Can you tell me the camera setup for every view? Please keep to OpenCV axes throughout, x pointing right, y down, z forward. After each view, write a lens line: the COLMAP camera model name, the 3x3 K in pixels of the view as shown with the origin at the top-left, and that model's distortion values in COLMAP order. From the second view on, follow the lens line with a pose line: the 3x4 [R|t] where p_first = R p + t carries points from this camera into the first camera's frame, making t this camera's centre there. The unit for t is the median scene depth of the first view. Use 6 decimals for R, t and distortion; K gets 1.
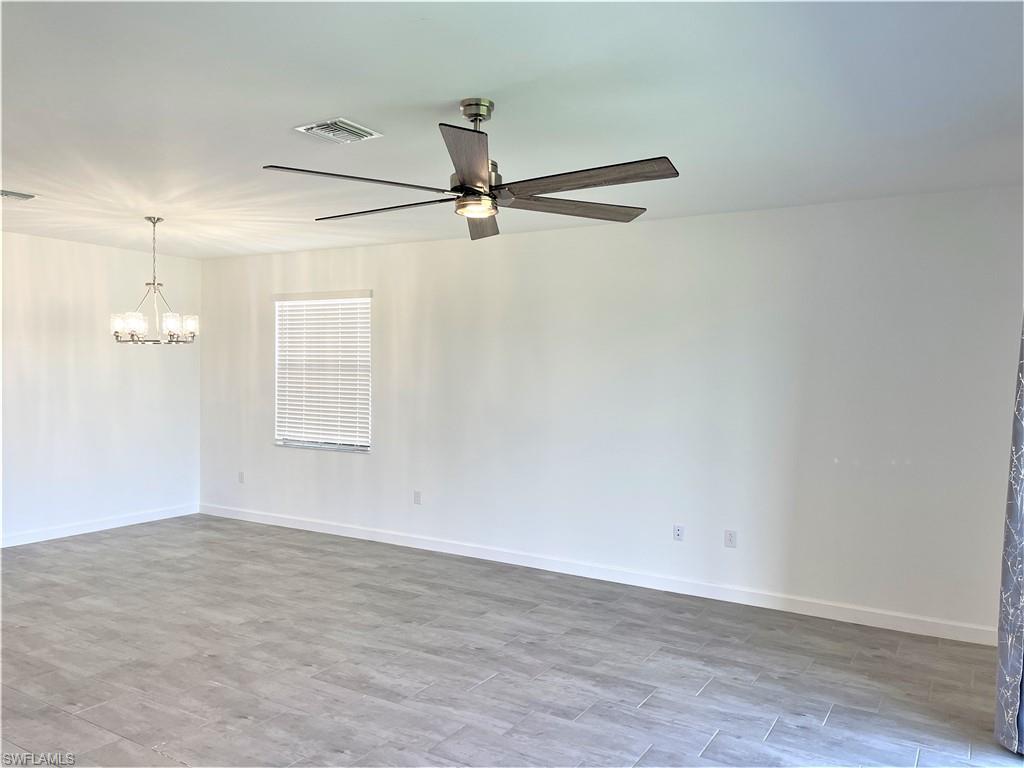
lens RADIAL K [[770.8, 0, 511.9], [0, 770.8, 387.1], [0, 0, 1]] dist [0.079209, -0.098461]
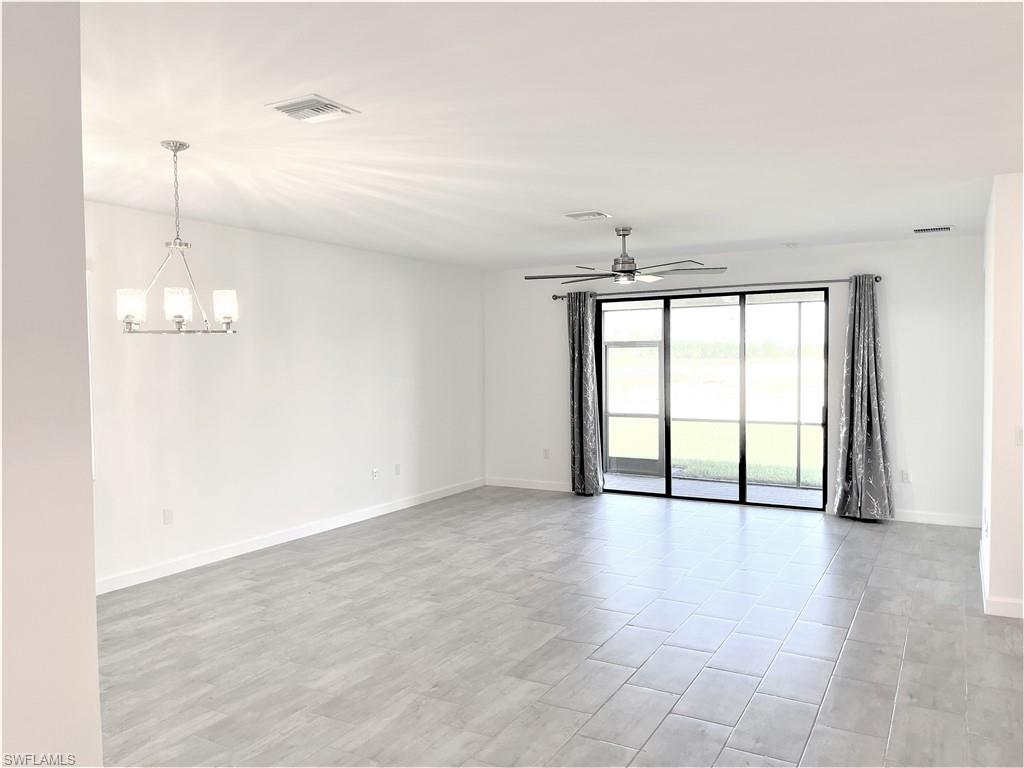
lens RADIAL K [[770.8, 0, 511.9], [0, 770.8, 387.1], [0, 0, 1]] dist [0.079209, -0.098461]
pose [[-0.024775, -0.054359, 0.998214, -1.420976], [0.031896, 0.997969, 0.055137, -0.048863], [-0.999184, 0.033206, -0.022991, 0.924264]]
